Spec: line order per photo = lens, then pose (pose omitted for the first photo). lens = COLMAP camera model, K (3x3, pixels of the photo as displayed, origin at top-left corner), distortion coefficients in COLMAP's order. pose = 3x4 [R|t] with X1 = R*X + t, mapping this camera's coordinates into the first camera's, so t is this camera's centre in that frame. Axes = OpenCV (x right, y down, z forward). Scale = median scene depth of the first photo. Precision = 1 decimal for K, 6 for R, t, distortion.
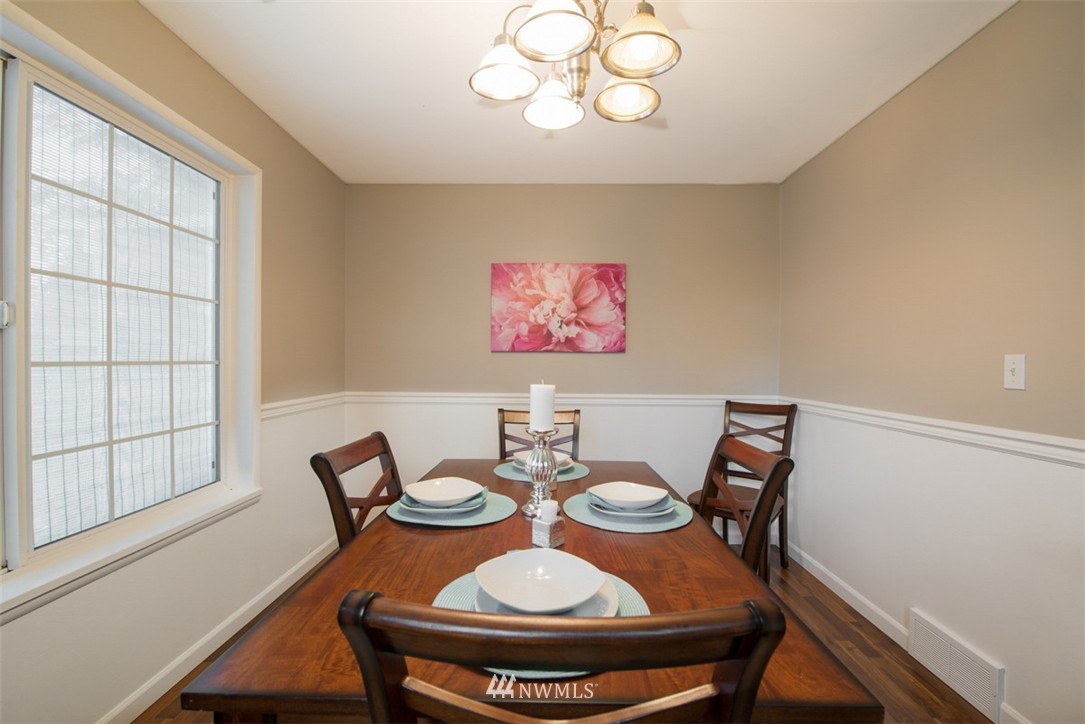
lens RADIAL K [[469.8, 0, 543.4], [0, 469.8, 366.8], [0, 0, 1]] dist [-0.012562, -0.000146]
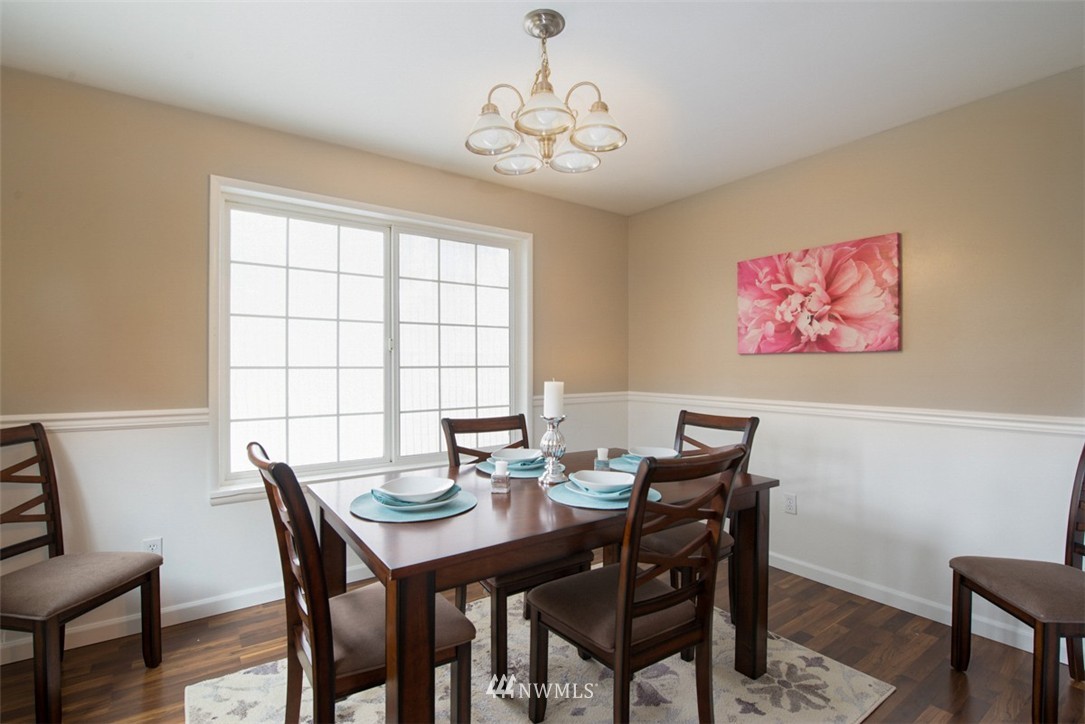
lens RADIAL K [[510.7, 0, 543.0], [0, 510.7, 365.6], [0, 0, 1]] dist [-0.000190, 0.000101]
pose [[0.583517, -0.004850, -0.812086, 0.501655], [-0.006772, 0.999918, -0.010838, 0.004162], [0.812073, 0.011824, 0.583436, 0.072862]]
